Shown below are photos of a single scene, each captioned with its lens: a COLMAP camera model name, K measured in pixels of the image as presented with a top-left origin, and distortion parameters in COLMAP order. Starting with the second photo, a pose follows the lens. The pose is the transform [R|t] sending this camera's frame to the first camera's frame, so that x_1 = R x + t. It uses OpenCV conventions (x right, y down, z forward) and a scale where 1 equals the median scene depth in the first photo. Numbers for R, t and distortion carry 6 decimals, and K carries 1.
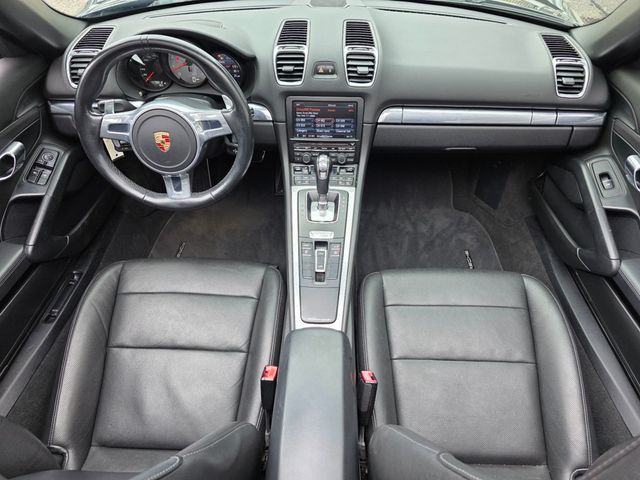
lens RADIAL K [[425.6, 0, 322.3], [0, 425.6, 237.8], [0, 0, 1]] dist [0.033351, -0.023094]
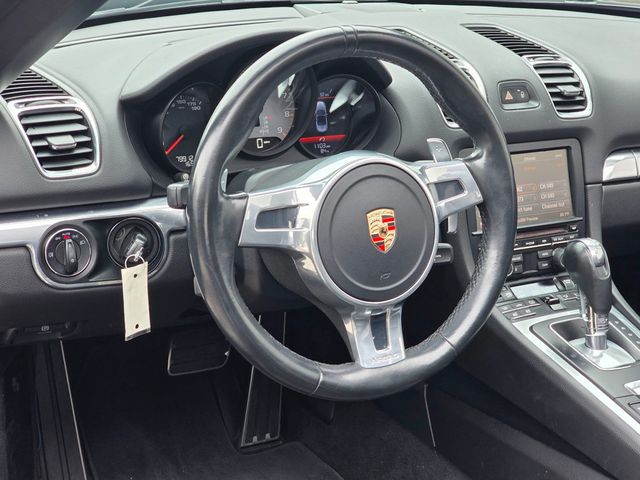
lens RADIAL K [[1236.2, 0, 318.4], [0, 1236.2, 238.6], [0, 0, 1]] dist [0.038969, 0.000000]
pose [[0.852974, -0.125092, 0.506742, -0.967191], [0.314087, 0.898420, -0.306906, 0.151018], [-0.416876, 0.420944, 0.805618, -0.043053]]
